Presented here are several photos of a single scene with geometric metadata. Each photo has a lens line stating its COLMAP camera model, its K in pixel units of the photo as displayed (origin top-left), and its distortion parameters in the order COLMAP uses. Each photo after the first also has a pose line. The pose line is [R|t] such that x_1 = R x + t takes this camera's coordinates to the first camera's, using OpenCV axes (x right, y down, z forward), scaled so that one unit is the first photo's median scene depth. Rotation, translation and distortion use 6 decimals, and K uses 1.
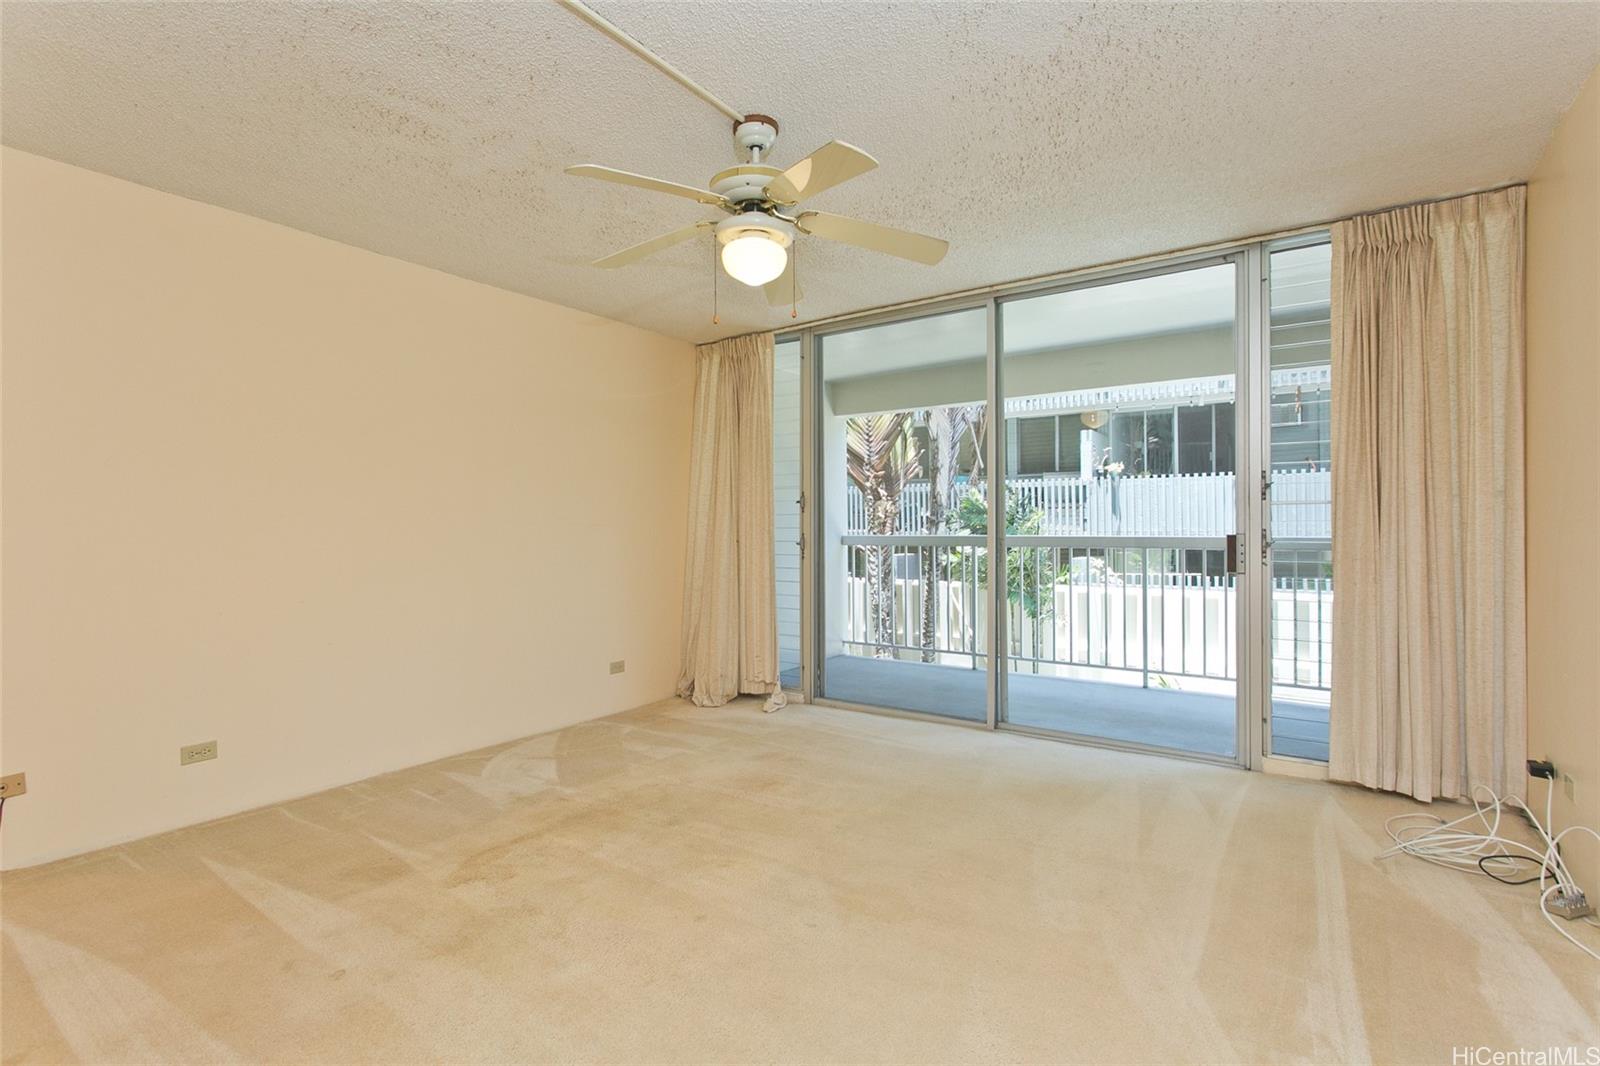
lens RADIAL K [[744.4, 0, 794.5], [0, 744.4, 529.7], [0, 0, 1]] dist [-0.001578, 0.000181]
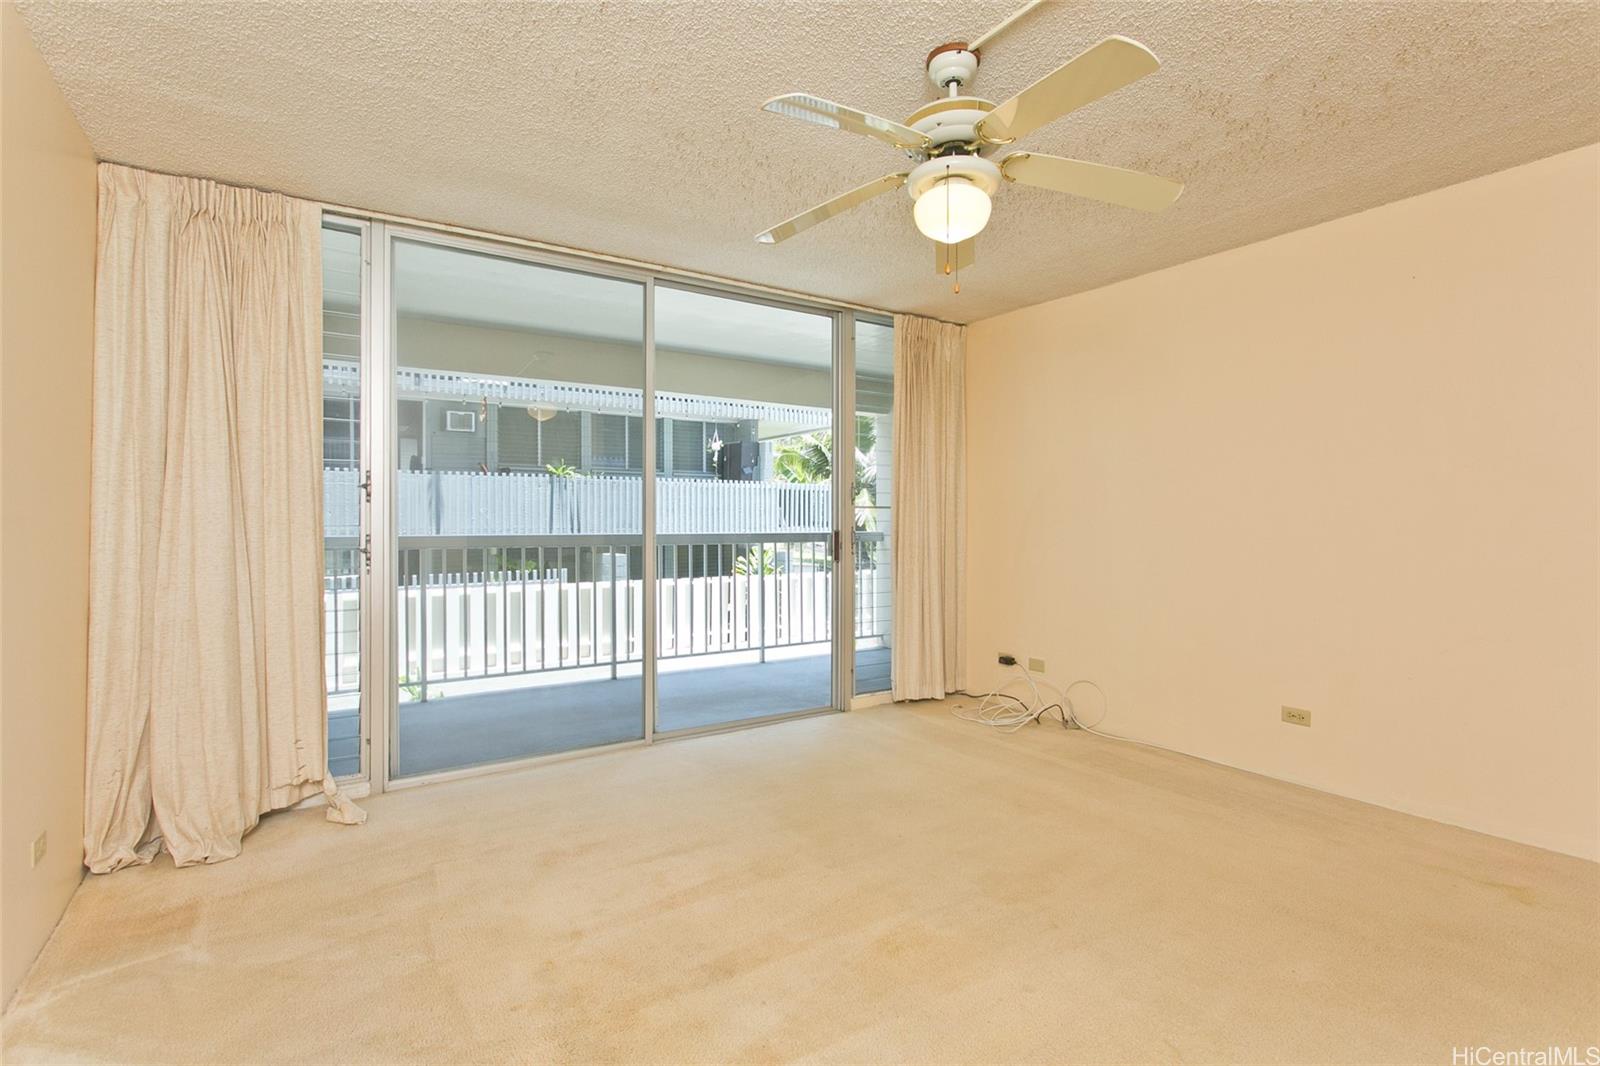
lens RADIAL K [[745.8, 0, 797.2], [0, 745.8, 489.5], [0, 0, 1]] dist [0.125179, 0.000055]
pose [[0.388303, 0.048104, 0.920275, -0.591867], [-0.001493, 0.998668, -0.051572, 0.008038], [-0.921530, 0.018651, 0.387858, 0.519279]]
